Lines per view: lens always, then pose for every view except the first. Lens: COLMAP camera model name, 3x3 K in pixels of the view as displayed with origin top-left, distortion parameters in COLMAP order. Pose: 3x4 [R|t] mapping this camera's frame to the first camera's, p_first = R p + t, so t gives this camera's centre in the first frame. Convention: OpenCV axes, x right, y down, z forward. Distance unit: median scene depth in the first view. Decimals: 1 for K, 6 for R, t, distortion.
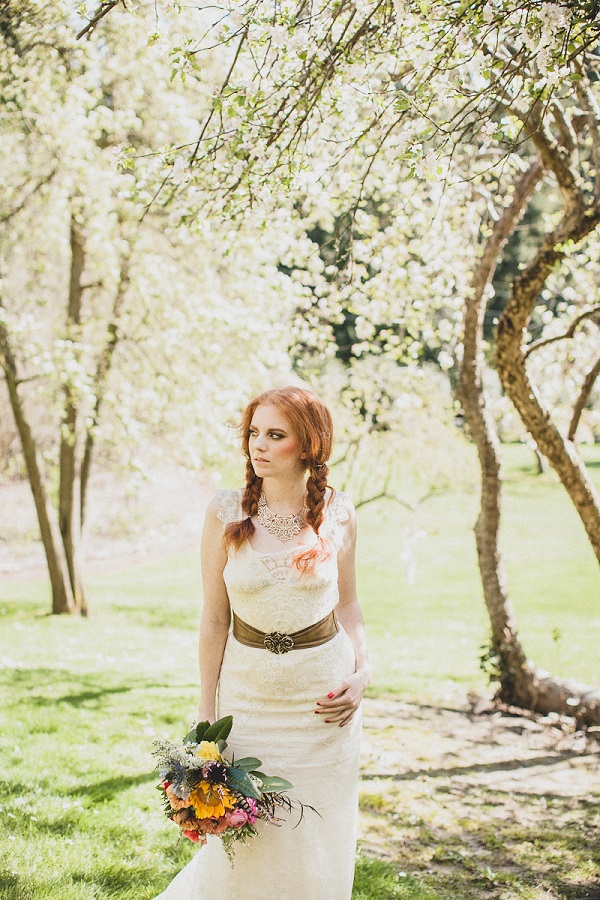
lens RADIAL K [[1295.0, 0, 300.0], [0, 1295.0, 450.0], [0, 0, 1]] dist [0.010551, -0.067097]
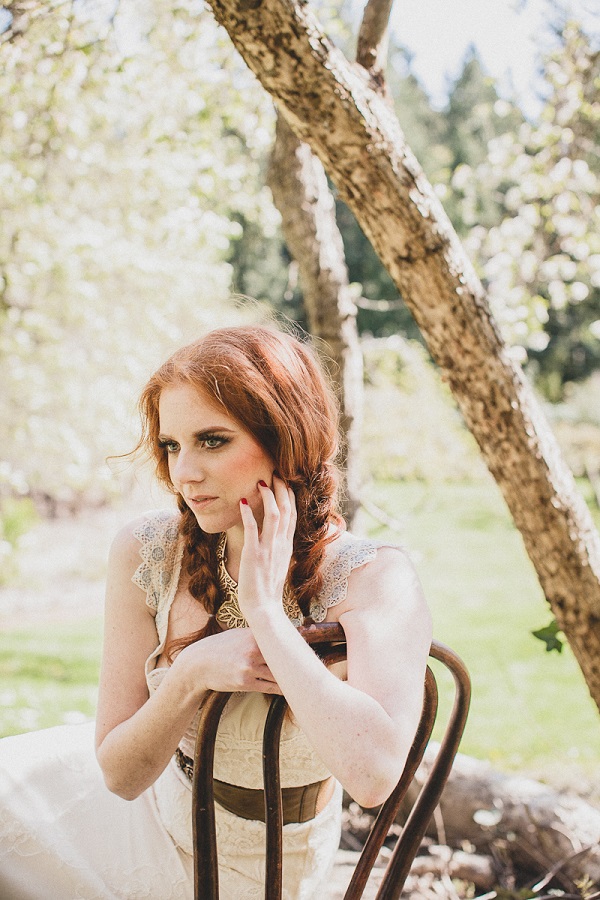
lens RADIAL K [[1295.0, 0, 300.0], [0, 1295.0, 450.0], [0, 0, 1]] dist [0.010551, -0.067097]
pose [[0.998340, -0.018759, -0.054464, 0.204101], [0.016207, 0.998766, -0.046936, 0.105555], [0.055277, 0.045976, 0.997412, 0.651655]]
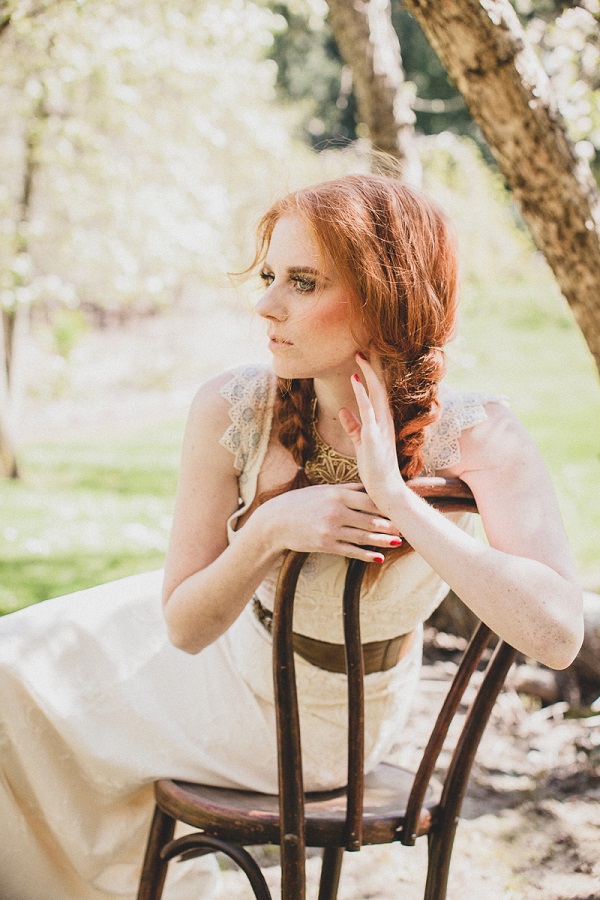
lens RADIAL K [[1295.0, 0, 300.0], [0, 1295.0, 450.0], [0, 0, 1]] dist [0.010551, -0.067097]
pose [[0.995024, -0.028865, -0.095359, 0.199118], [0.038840, 0.993770, 0.104464, 0.097587], [0.091750, -0.107649, 0.989946, 0.661018]]
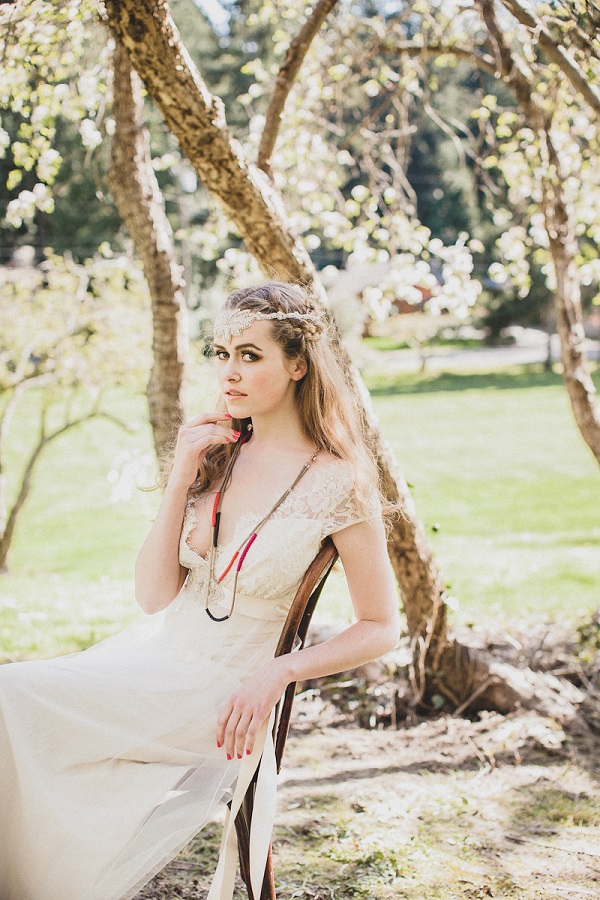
lens RADIAL K [[1293.2, 0, 325.1], [0, 1293.2, 444.7], [0, 0, 1]] dist [-0.013889, 0.017877]
pose [[0.978378, -0.046260, 0.201587, 0.116524], [0.040092, 0.998598, 0.034574, 0.088442], [-0.202903, -0.025745, 0.978860, 0.446066]]
